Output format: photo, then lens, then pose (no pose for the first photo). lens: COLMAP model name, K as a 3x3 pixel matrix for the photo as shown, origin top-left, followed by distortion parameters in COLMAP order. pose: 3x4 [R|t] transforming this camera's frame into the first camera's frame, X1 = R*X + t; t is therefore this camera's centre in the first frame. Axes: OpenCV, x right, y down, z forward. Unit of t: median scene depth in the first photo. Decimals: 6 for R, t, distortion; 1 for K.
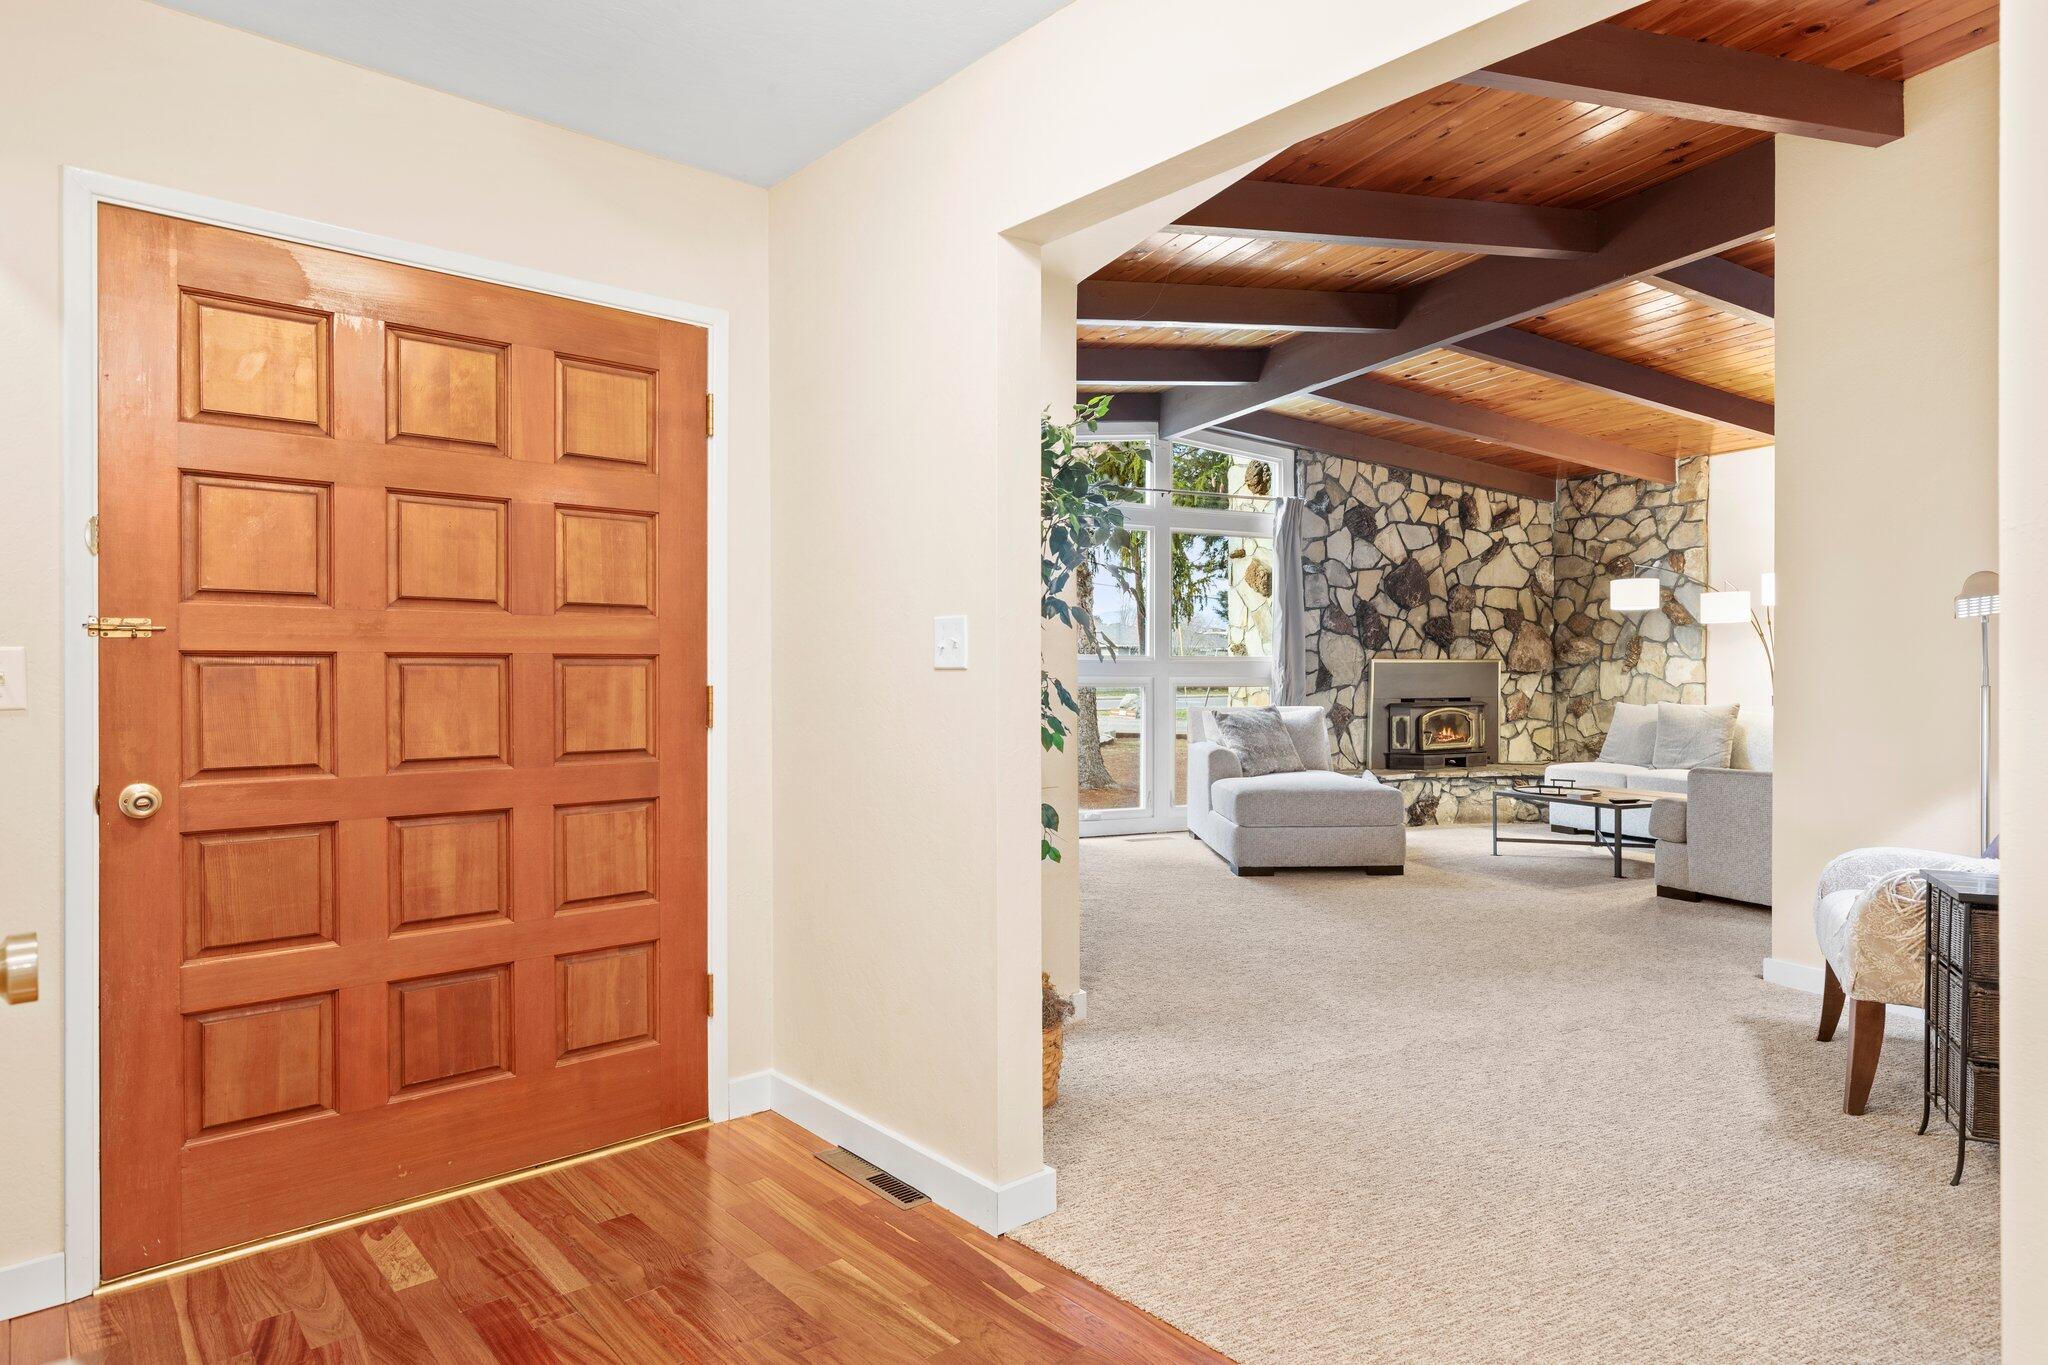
lens RADIAL K [[1175.6, 0, 1029.6], [0, 1175.6, 680.7], [0, 0, 1]] dist [-0.002361, -0.002486]
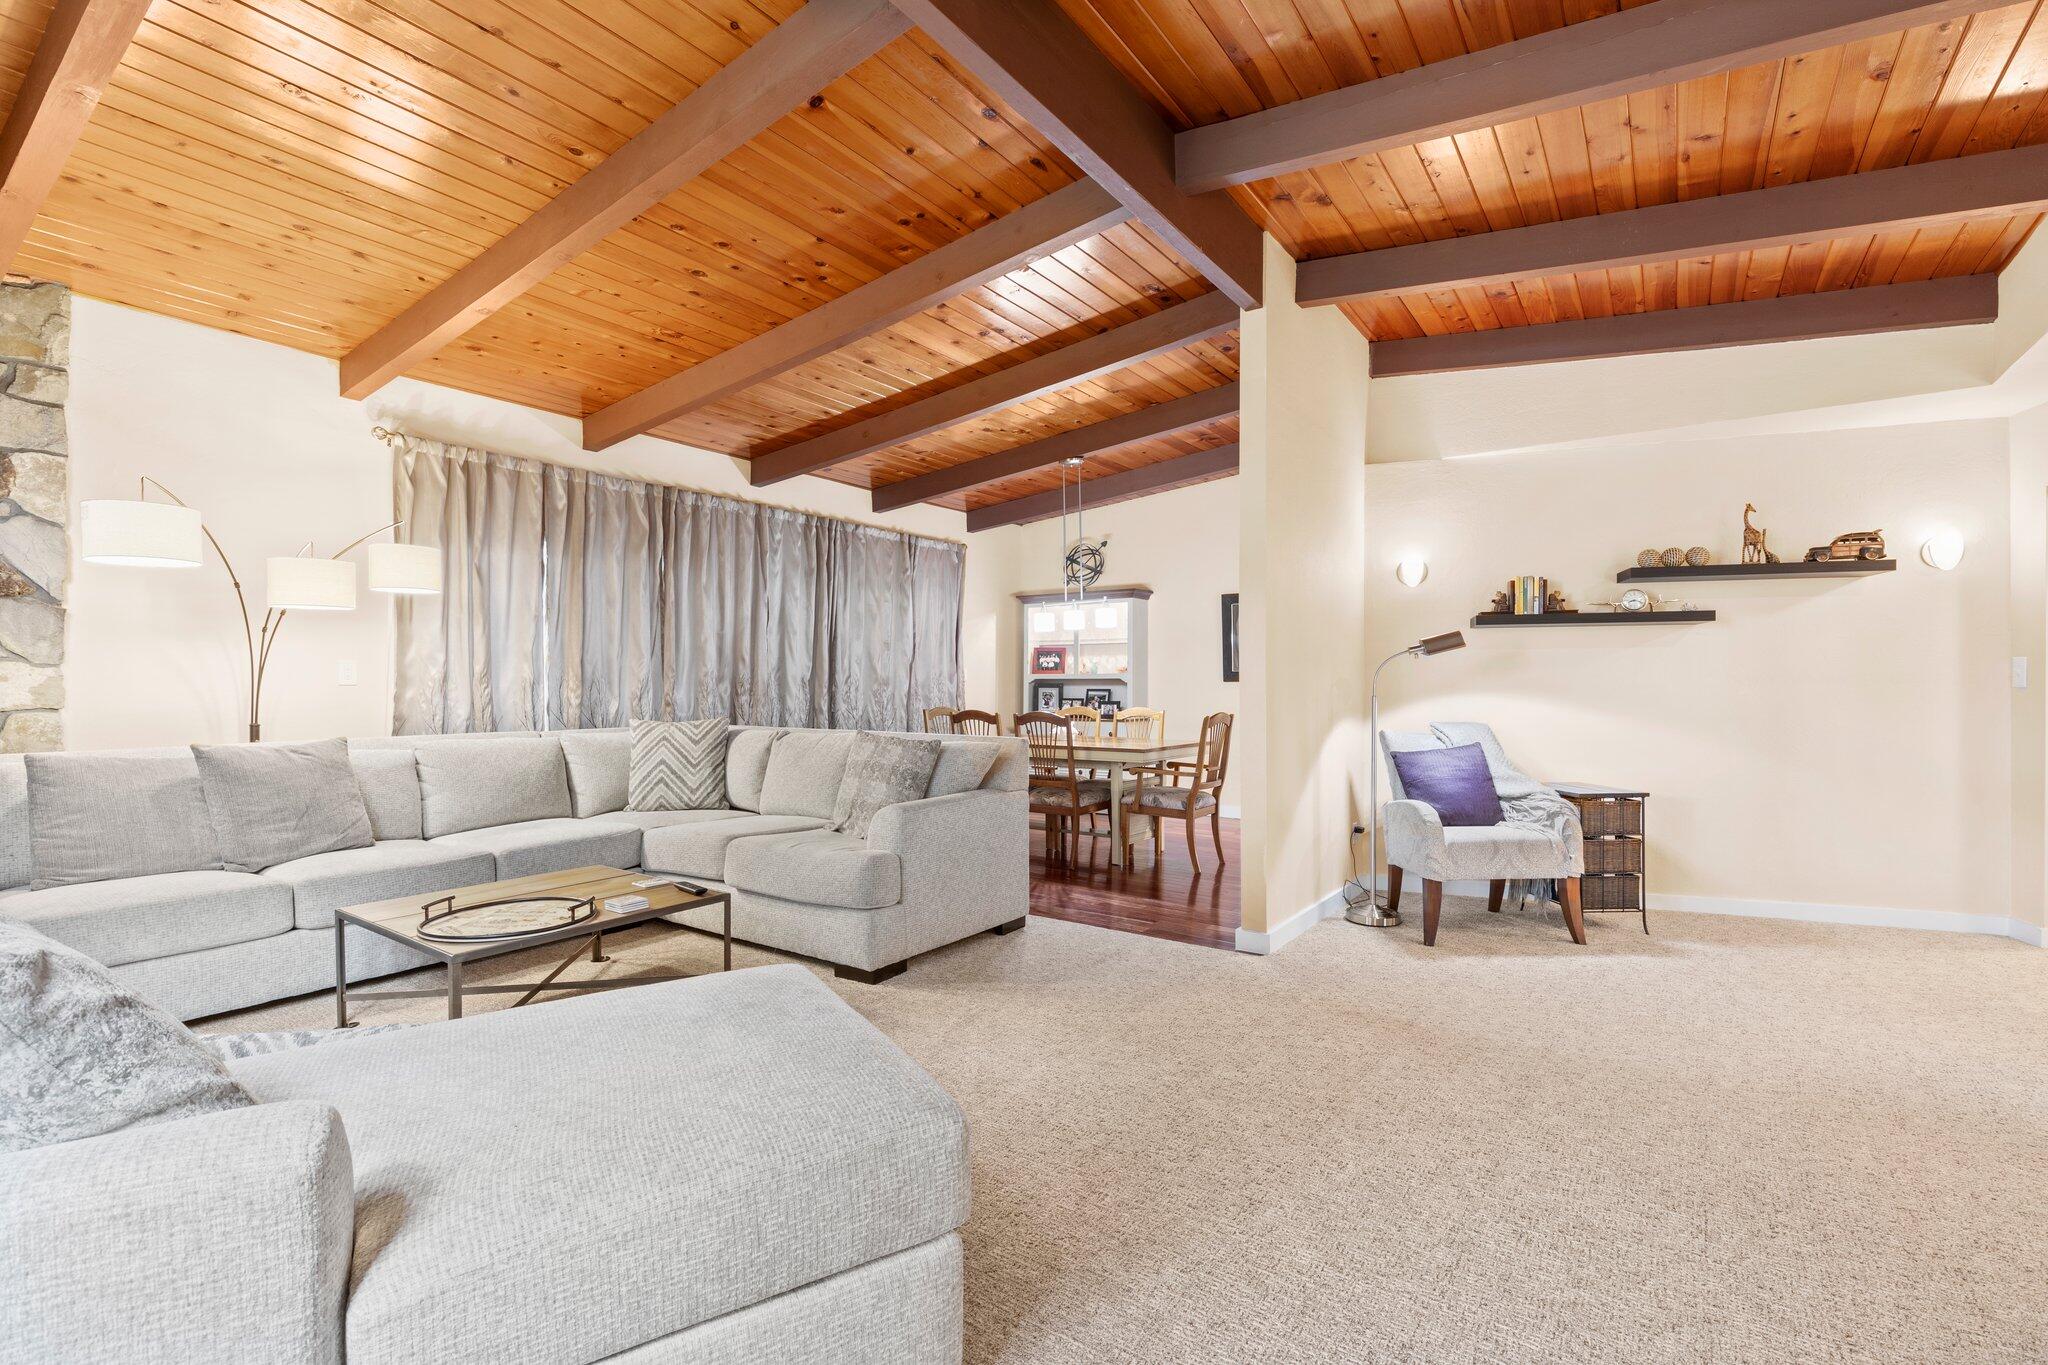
lens RADIAL K [[917.8, 0, 1043.3], [0, 917.8, 681.7], [0, 0, 1]] dist [0.003434, 0.000196]
pose [[-0.508294, 0.001904, 0.861181, -0.018917], [0.006294, 0.999979, 0.001504, -0.007869], [-0.861160, 0.006185, -0.508296, 0.795922]]
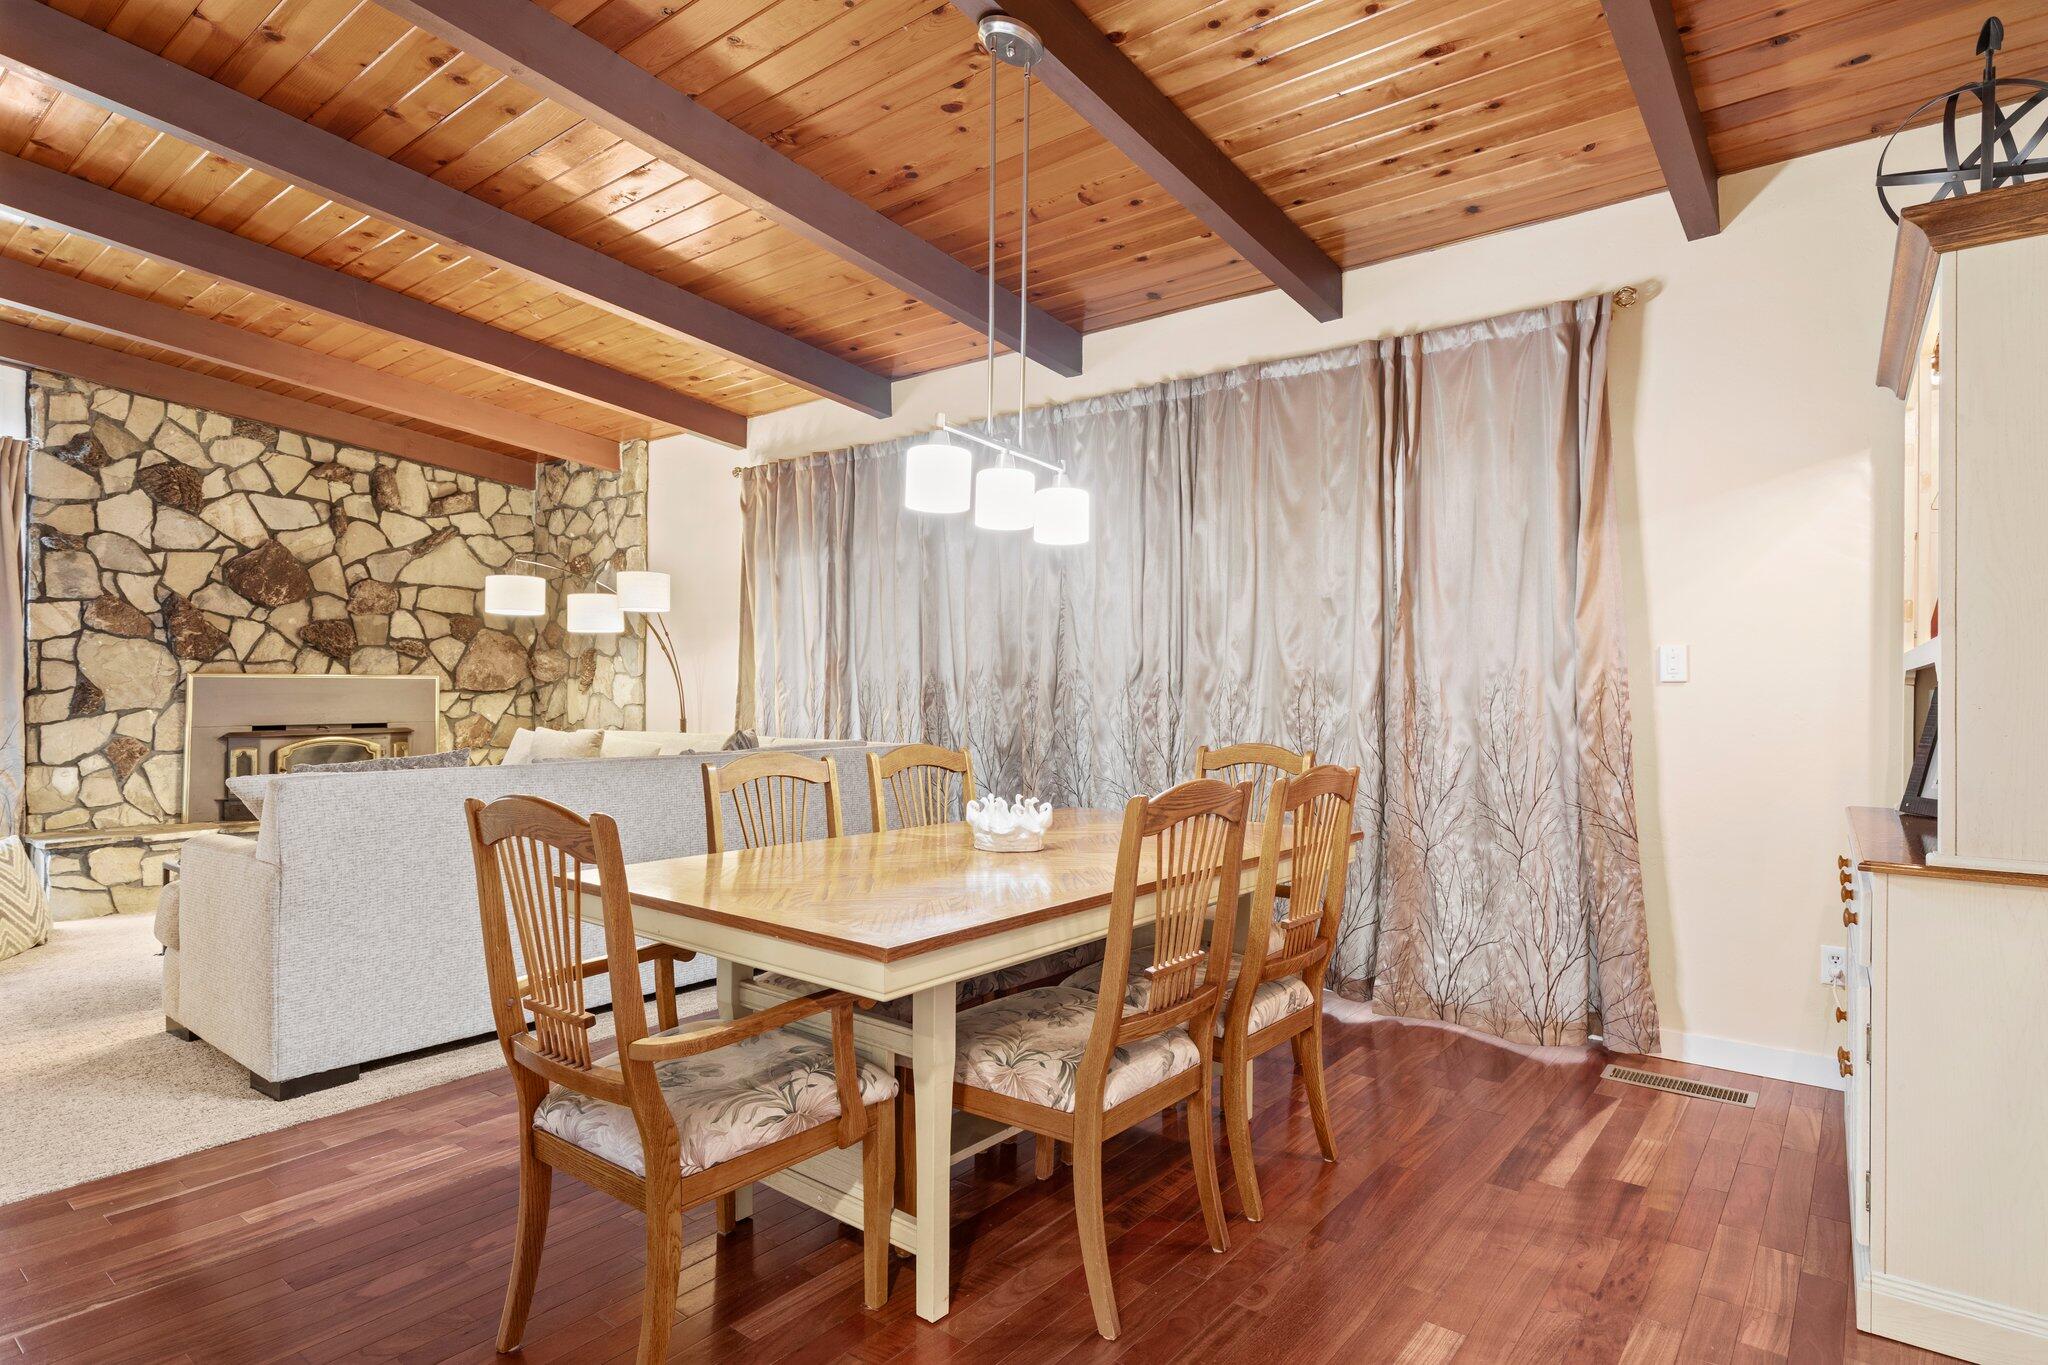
lens RADIAL K [[1083.6, 0, 1043.9], [0, 1083.6, 679.0], [0, 0, 1]] dist [-0.001836, 0.002247]
pose [[0.891494, 0.007557, 0.452969, 0.459616], [0.000774, 0.999834, -0.018205, -0.001778], [-0.453031, 0.016580, 0.891340, 0.154619]]
